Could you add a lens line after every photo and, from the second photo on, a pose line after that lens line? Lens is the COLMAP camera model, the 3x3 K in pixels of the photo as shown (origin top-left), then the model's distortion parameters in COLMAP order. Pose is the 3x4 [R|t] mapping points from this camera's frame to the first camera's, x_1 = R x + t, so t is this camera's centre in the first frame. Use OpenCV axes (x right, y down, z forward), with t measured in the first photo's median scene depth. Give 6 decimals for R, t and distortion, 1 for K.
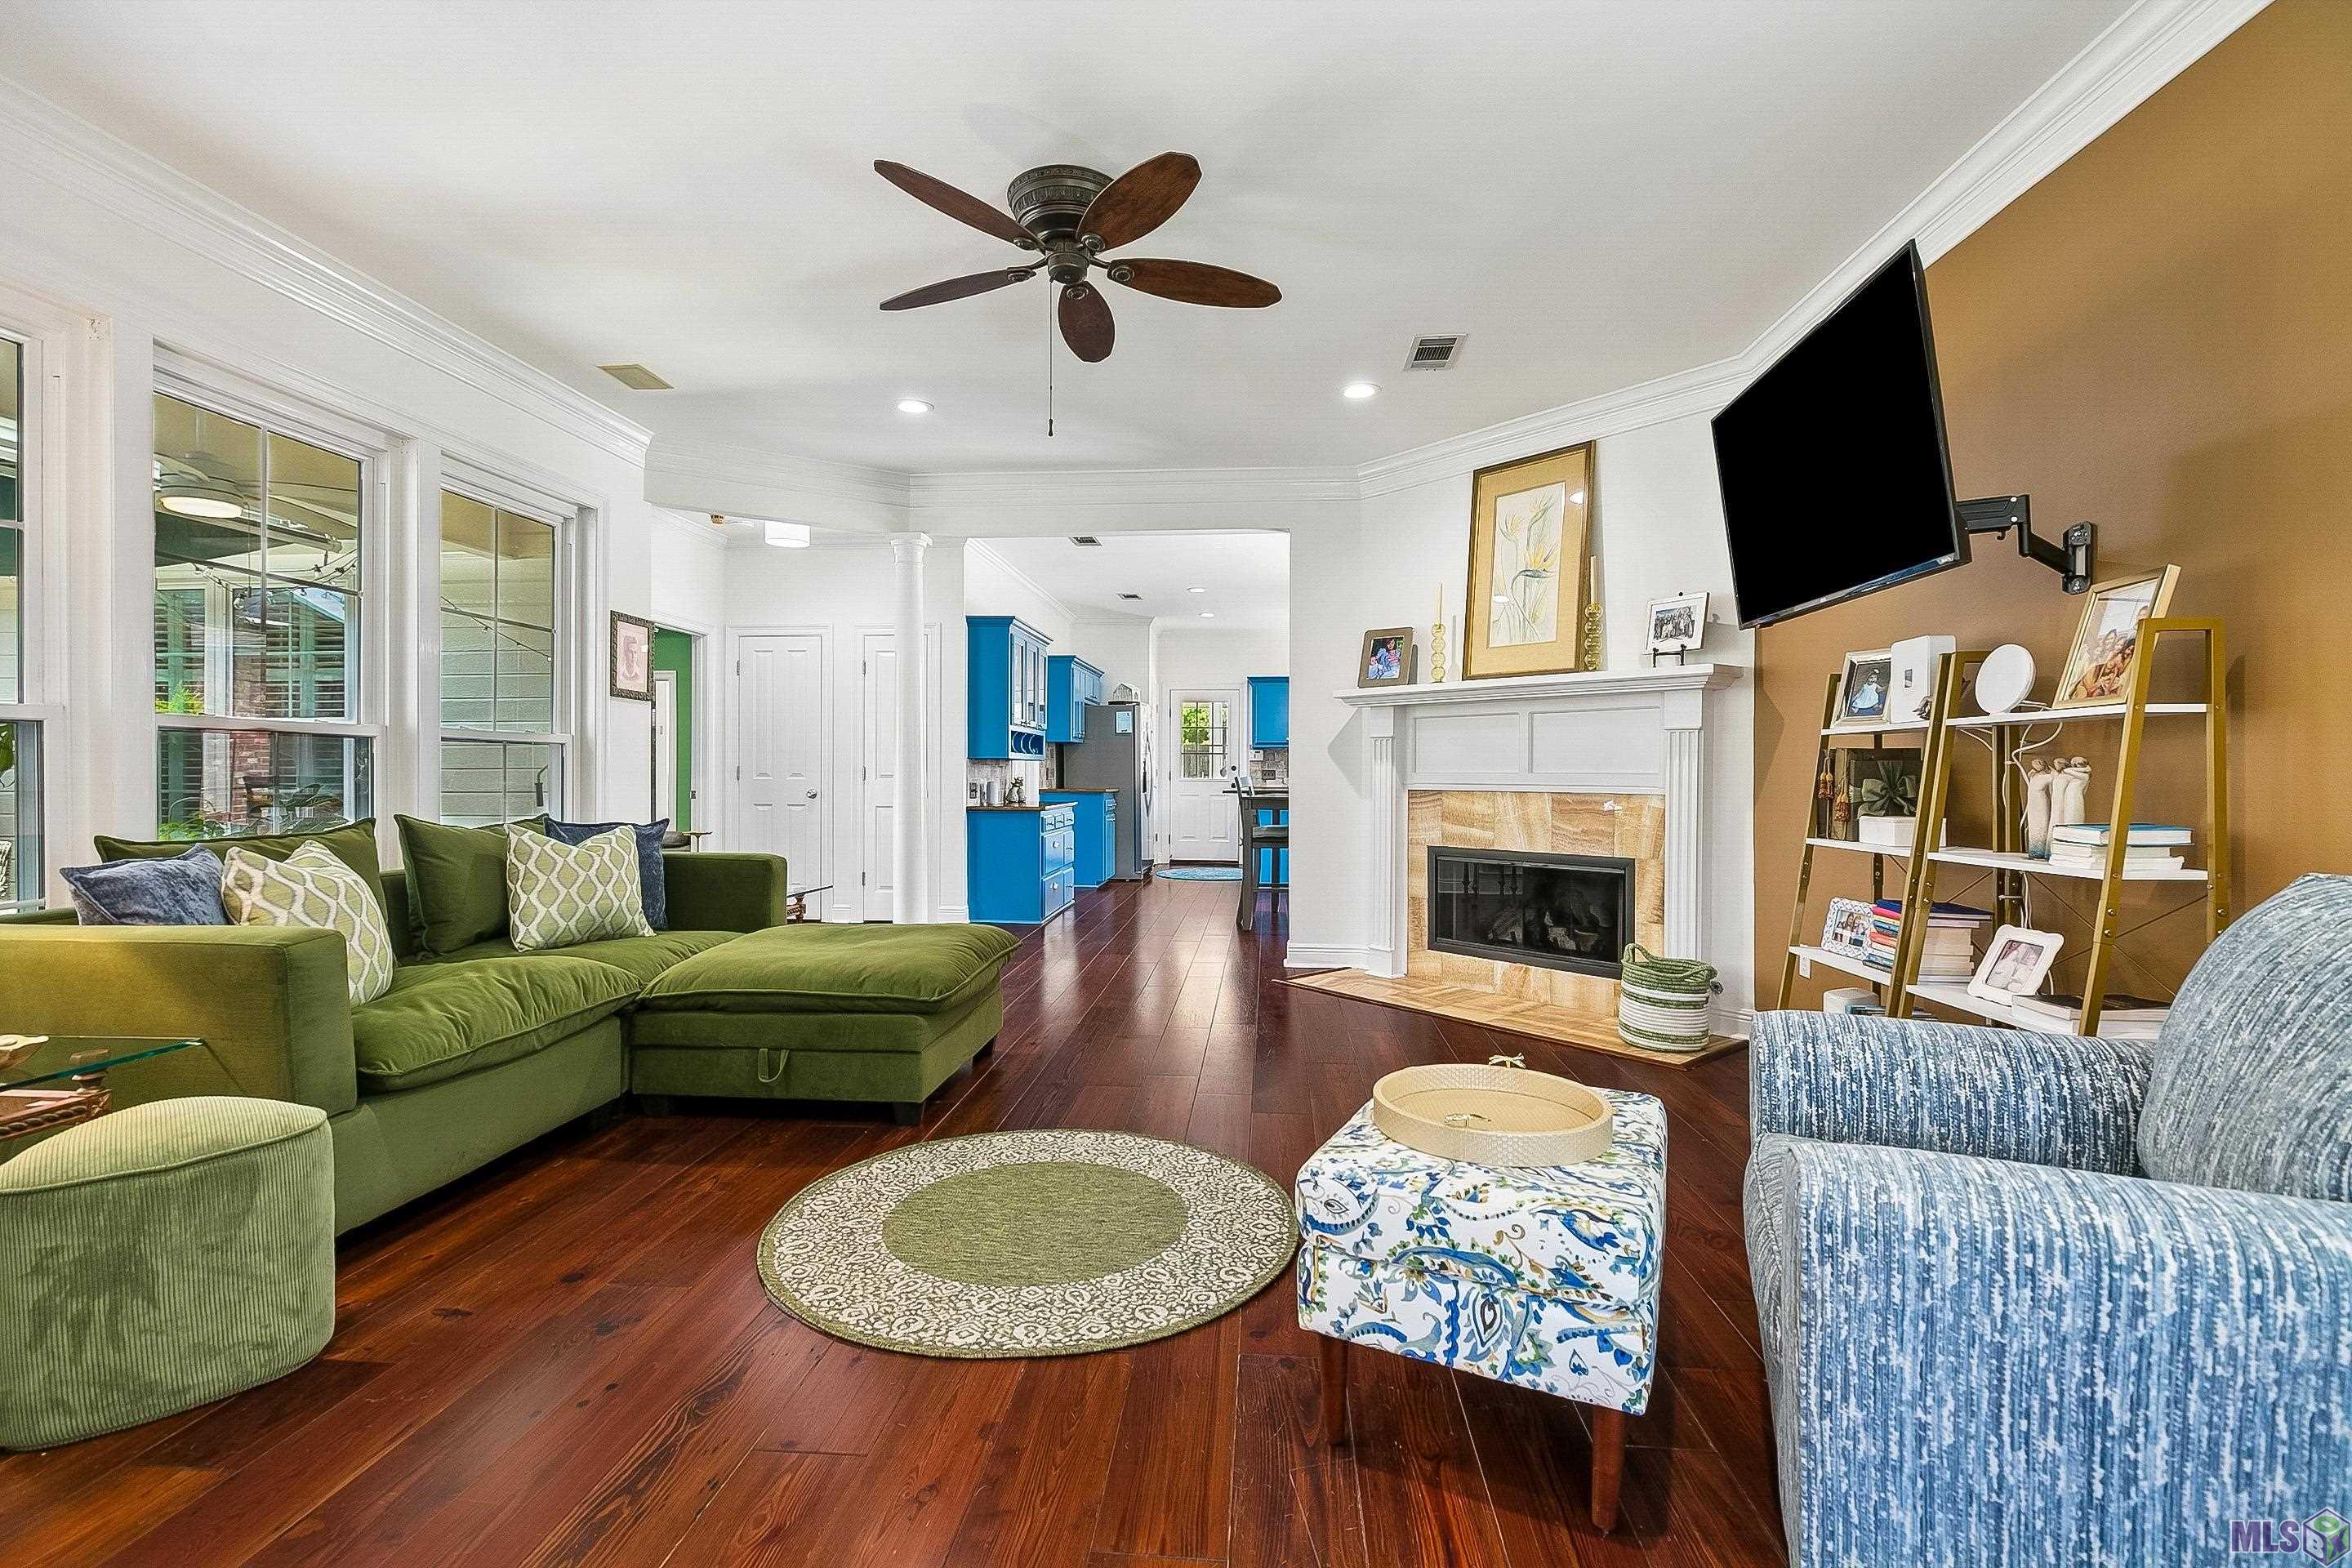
lens RADIAL K [[1083.8, 0, 1198.4], [0, 1083.8, 781.8], [0, 0, 1]] dist [0.009672, 0.000363]
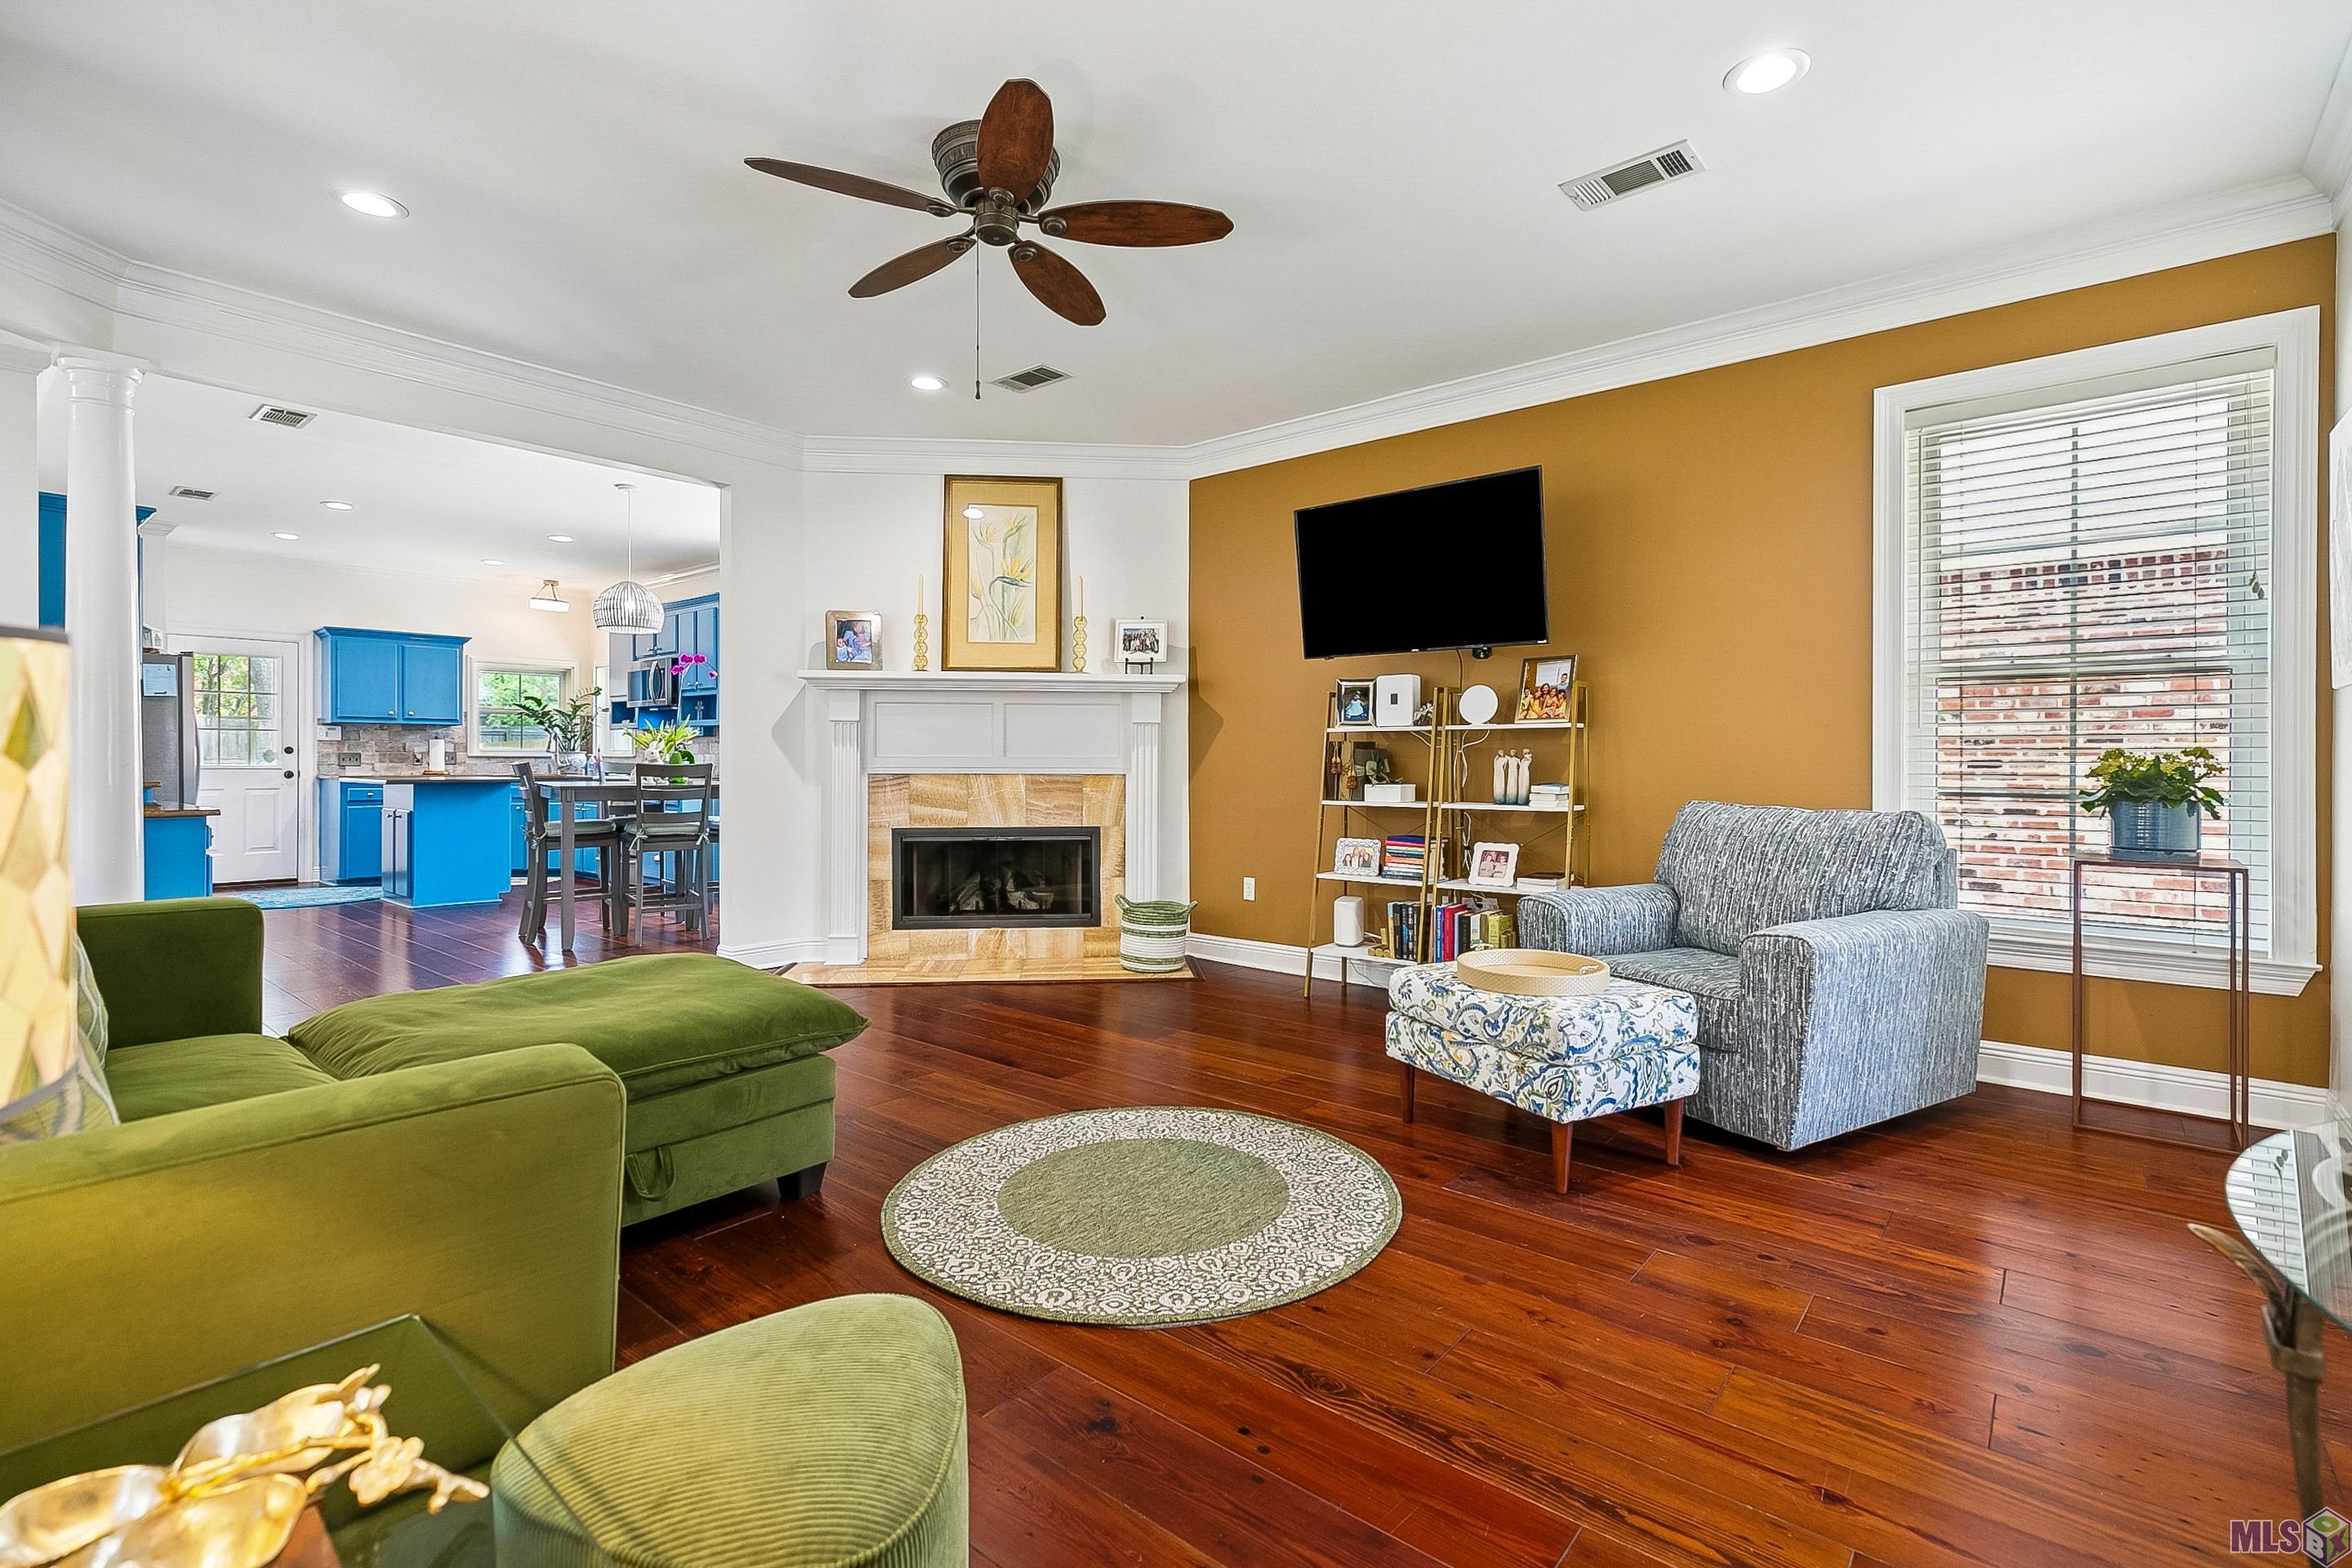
lens RADIAL K [[1083.8, 0, 1198.6], [0, 1083.8, 763.7], [0, 0, 1]] dist [0.009672, 0.000363]
pose [[0.556107, -0.006138, 0.831088, -0.597768], [0.006885, 0.999972, 0.002778, -0.003575], [-0.831082, 0.004178, 0.556134, 0.237334]]
